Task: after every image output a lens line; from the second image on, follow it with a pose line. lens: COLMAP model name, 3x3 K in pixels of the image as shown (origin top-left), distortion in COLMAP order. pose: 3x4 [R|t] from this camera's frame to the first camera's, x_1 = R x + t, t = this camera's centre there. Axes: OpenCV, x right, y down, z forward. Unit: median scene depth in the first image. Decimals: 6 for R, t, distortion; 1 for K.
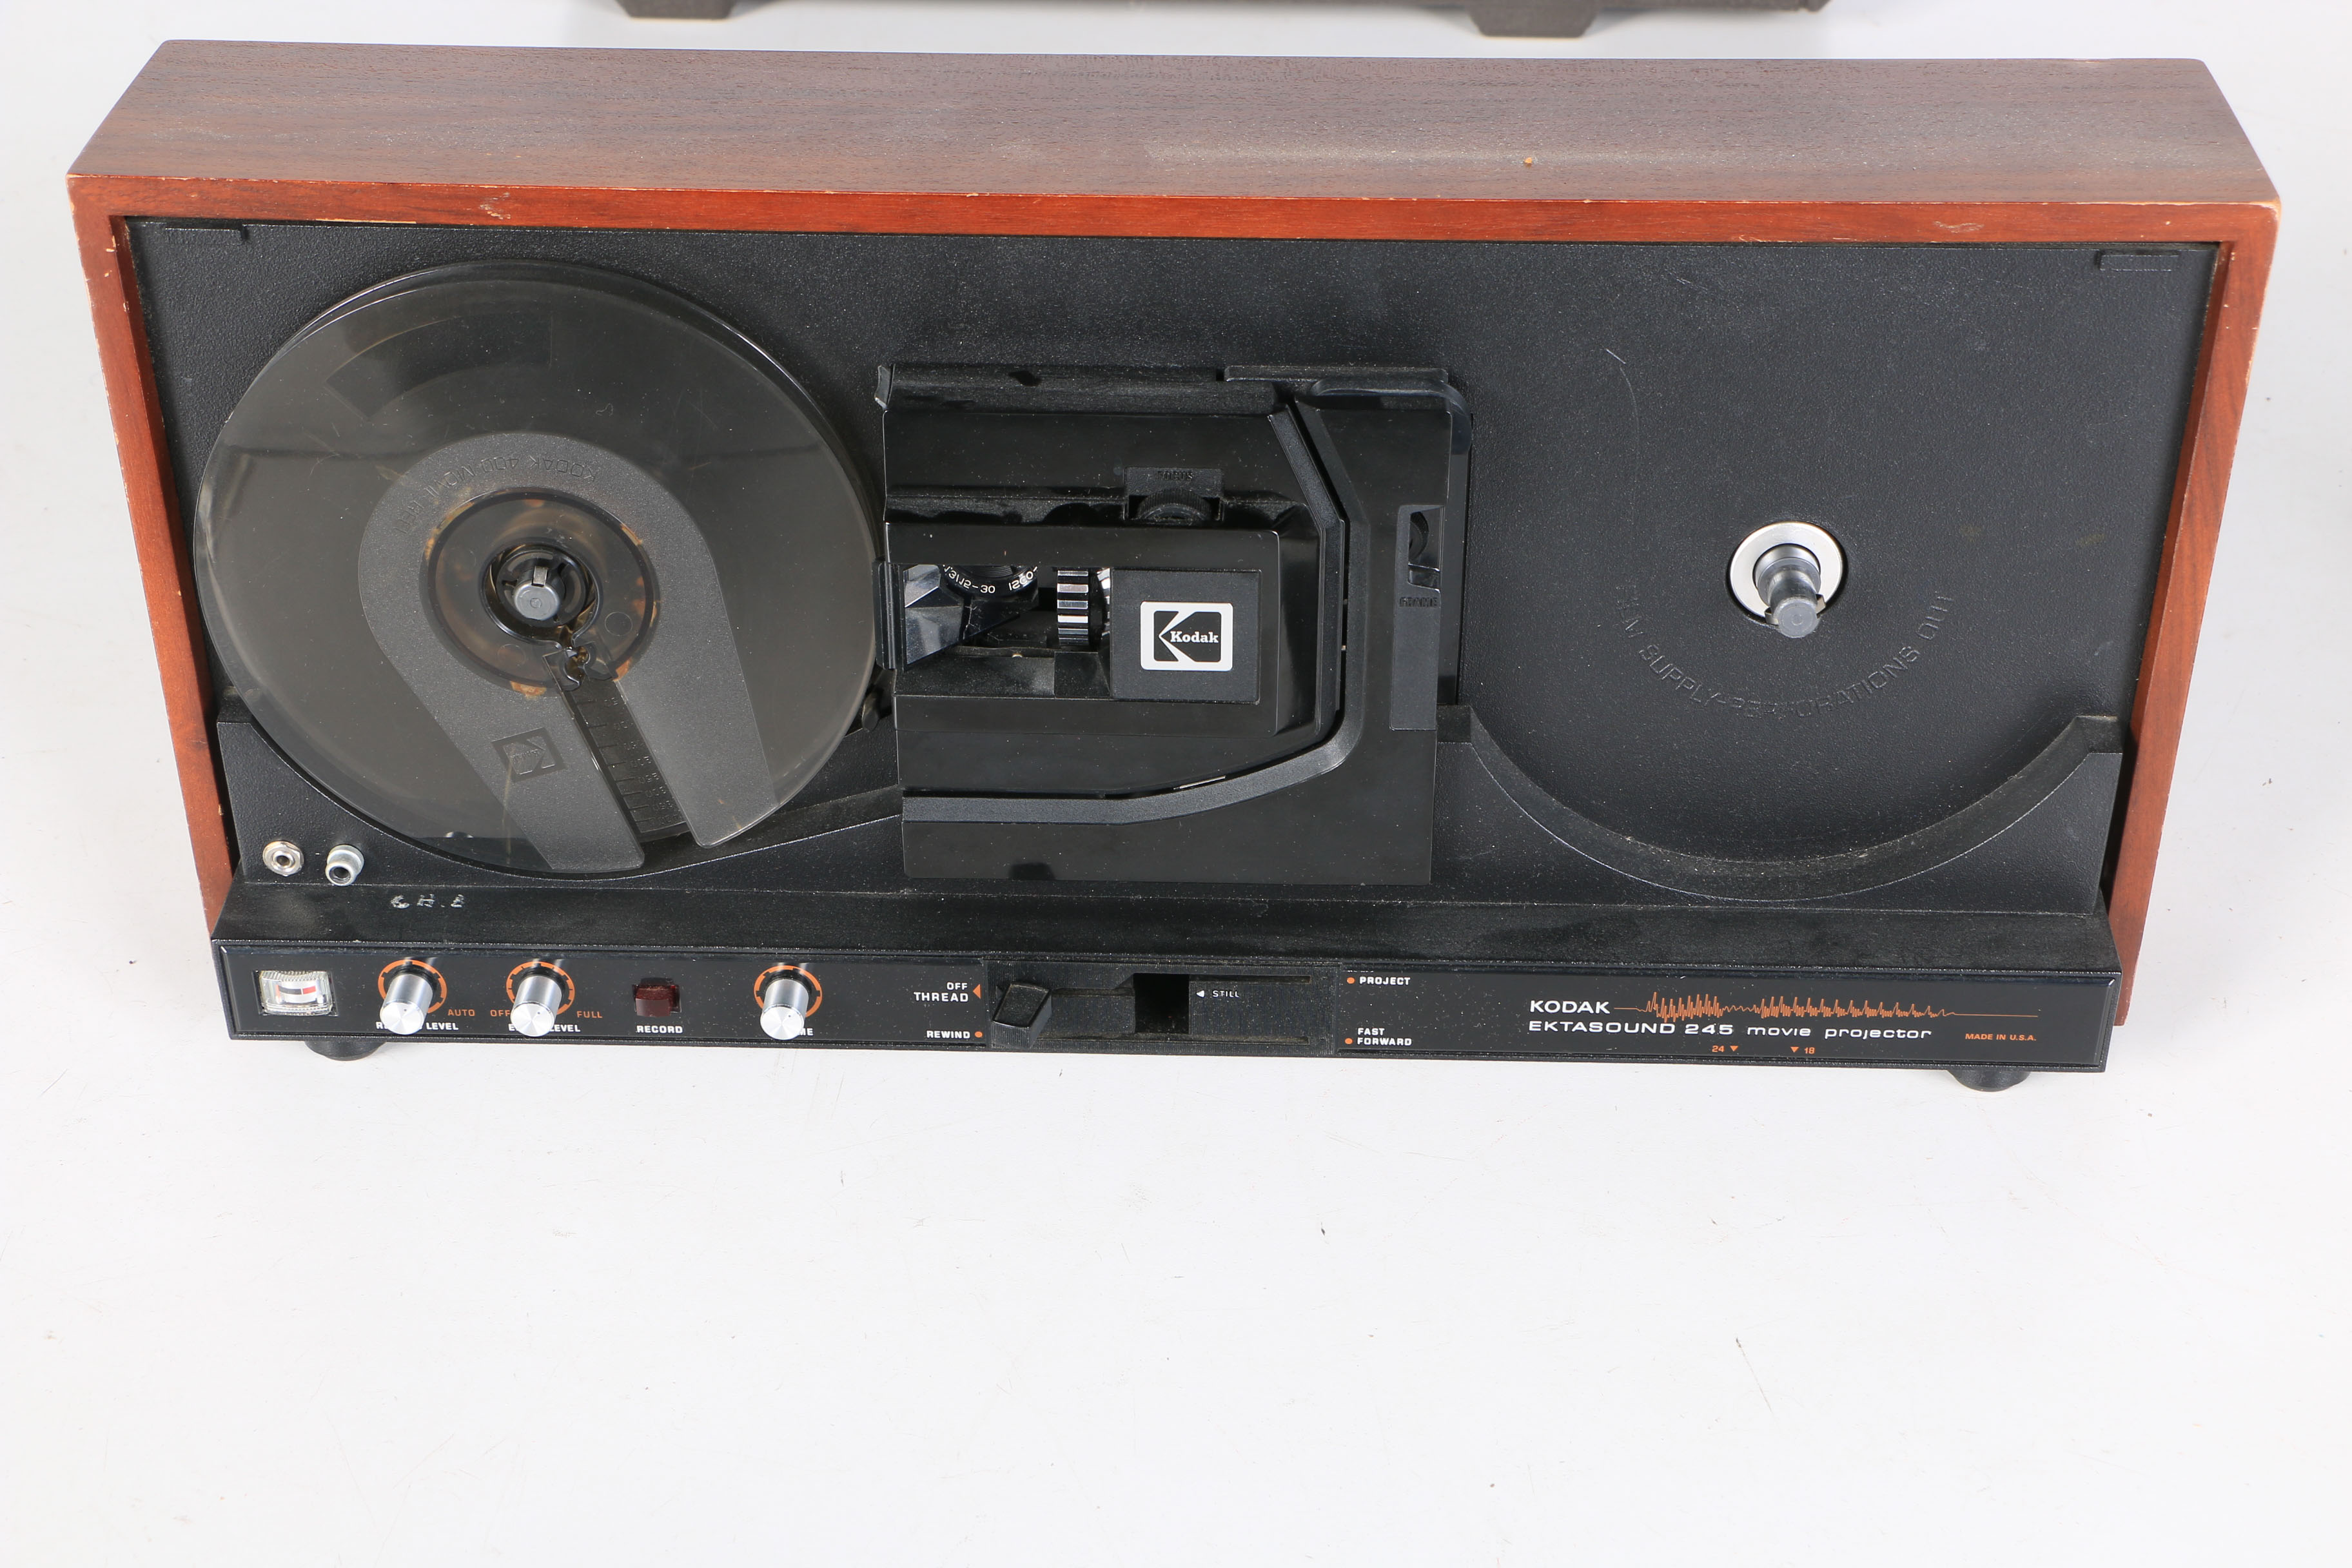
lens RADIAL K [[3467.0, 0, 1186.1], [0, 3467.0, 812.9], [0, 0, 1]] dist [0.041296, 0.000000]
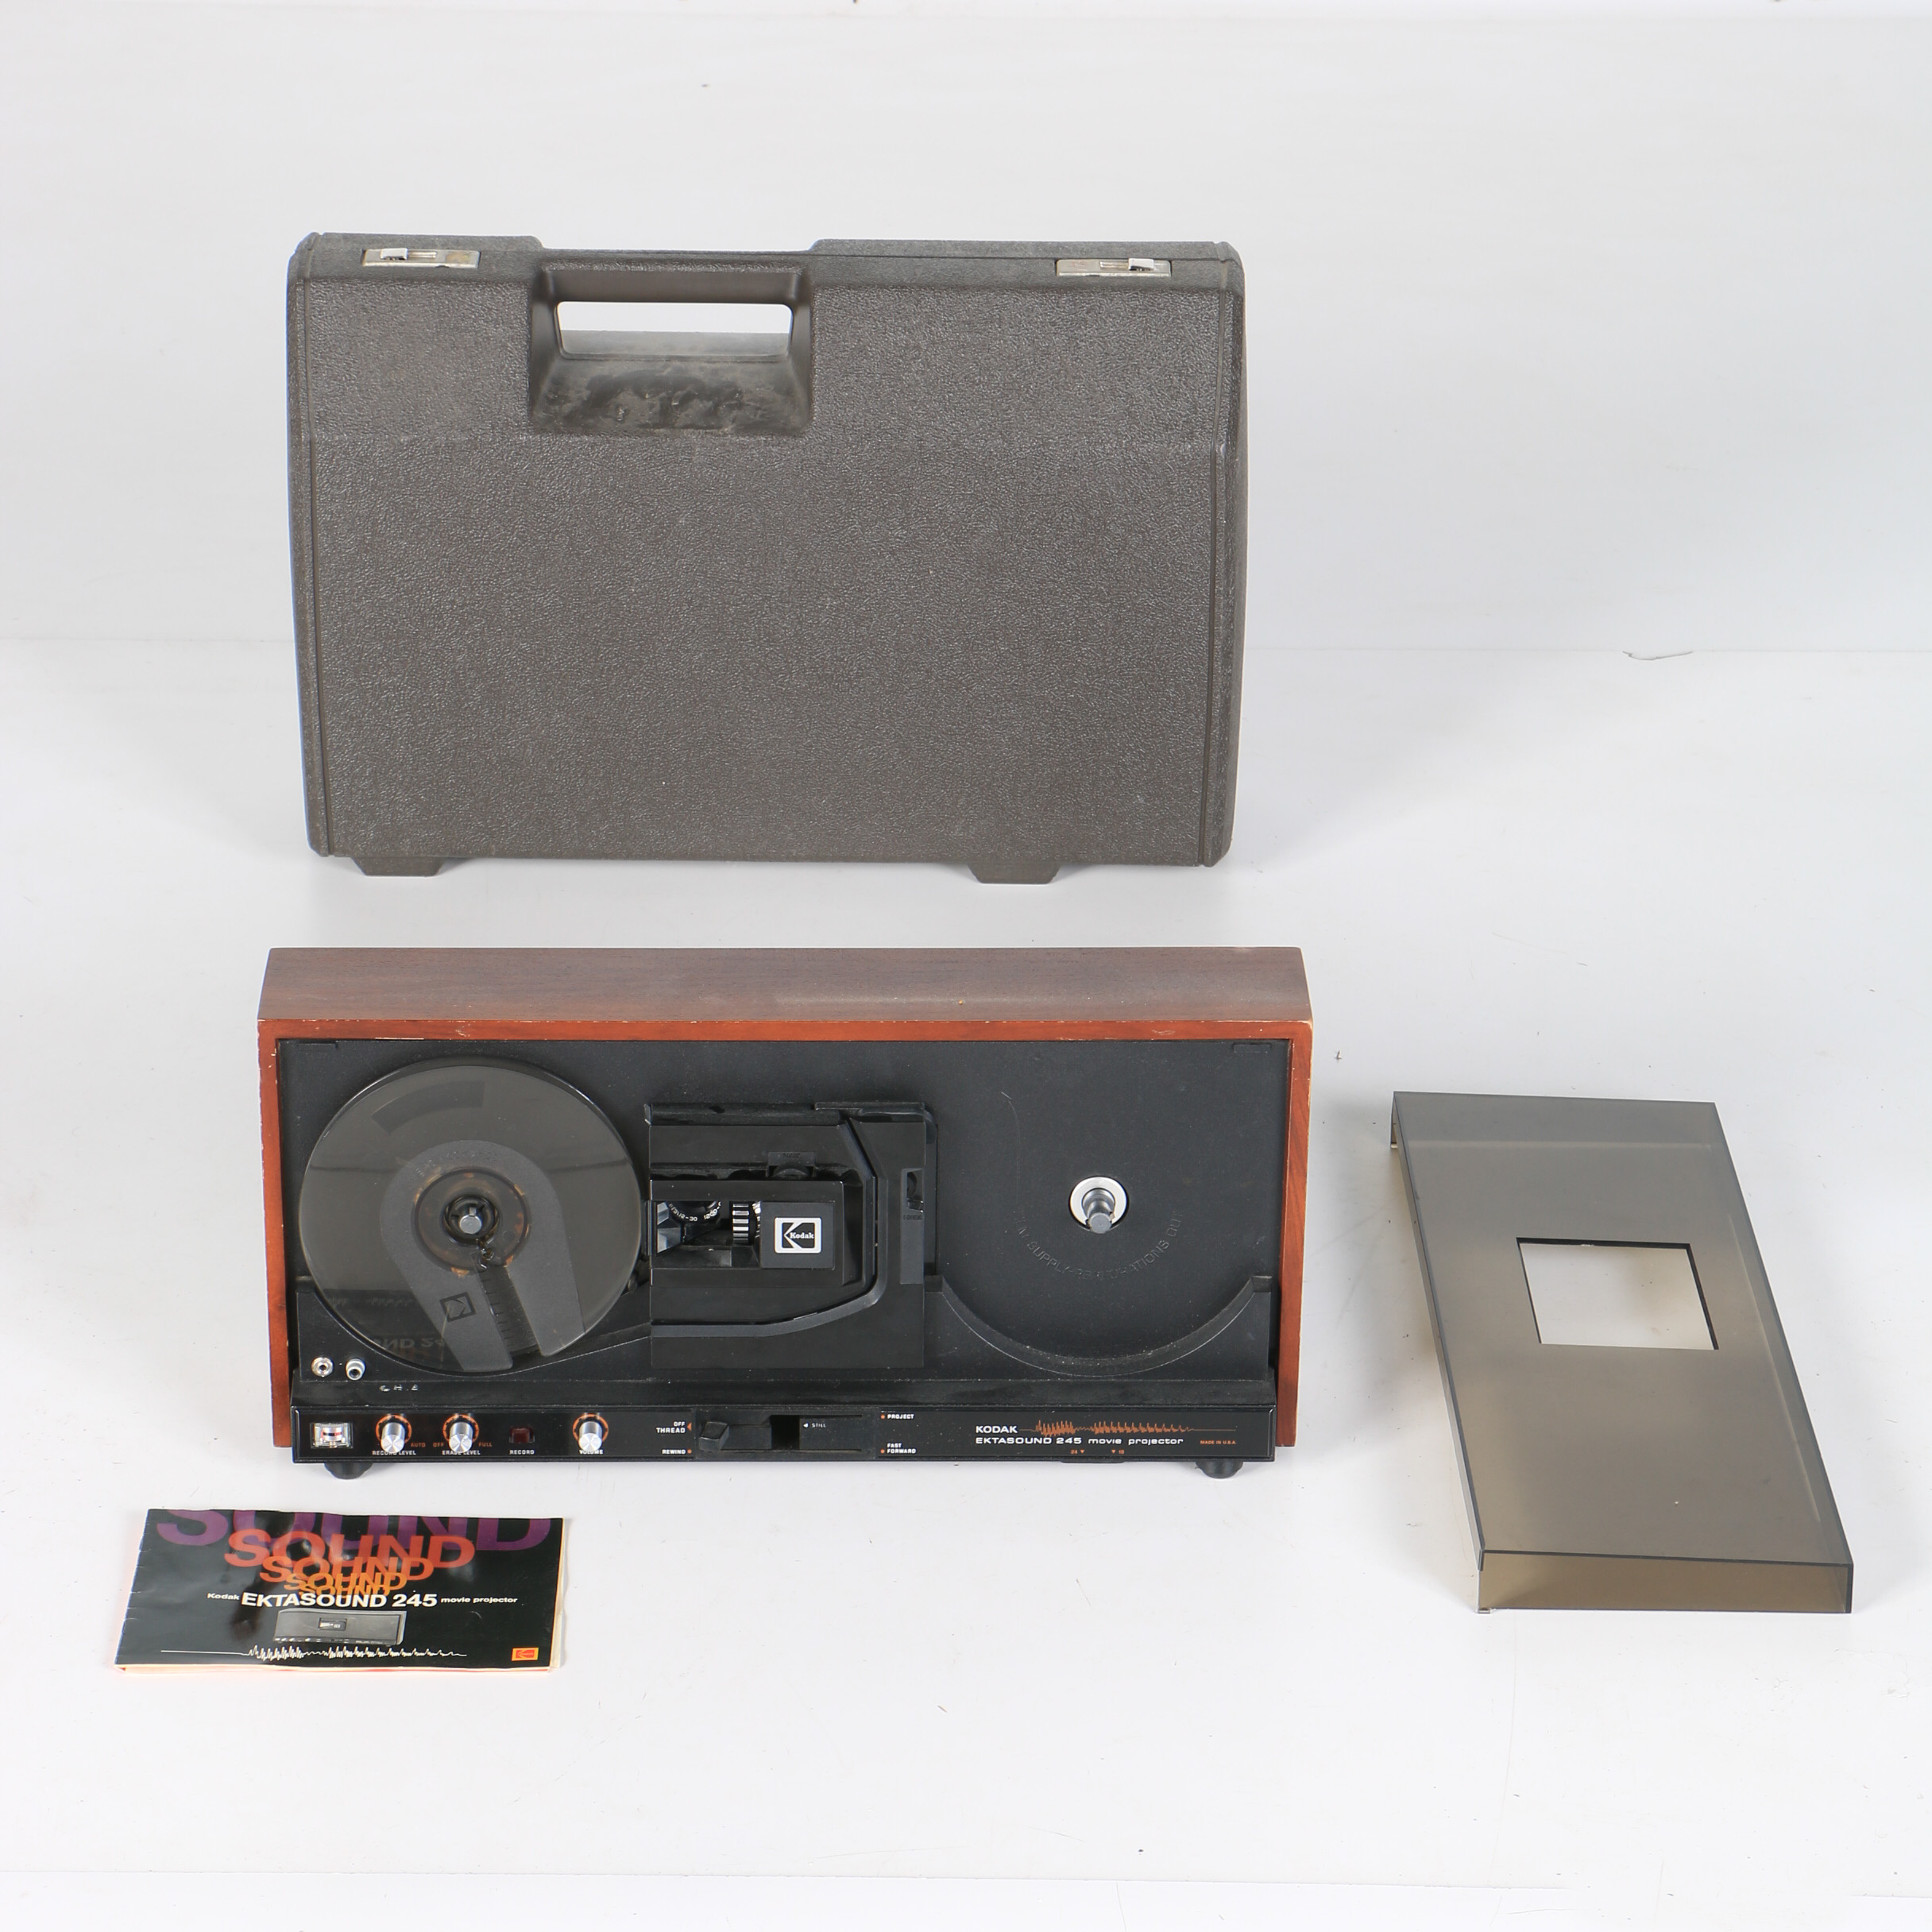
lens RADIAL K [[6238.0, 0, 972.2], [0, 6238.0, 983.6], [0, 0, 1]] dist [0.253466, 0.000000]
pose [[0.998576, -0.011245, 0.052147, -0.082402], [0.019472, 0.986915, -0.160059, 0.370271], [-0.049664, 0.160847, 0.985729, -2.490749]]
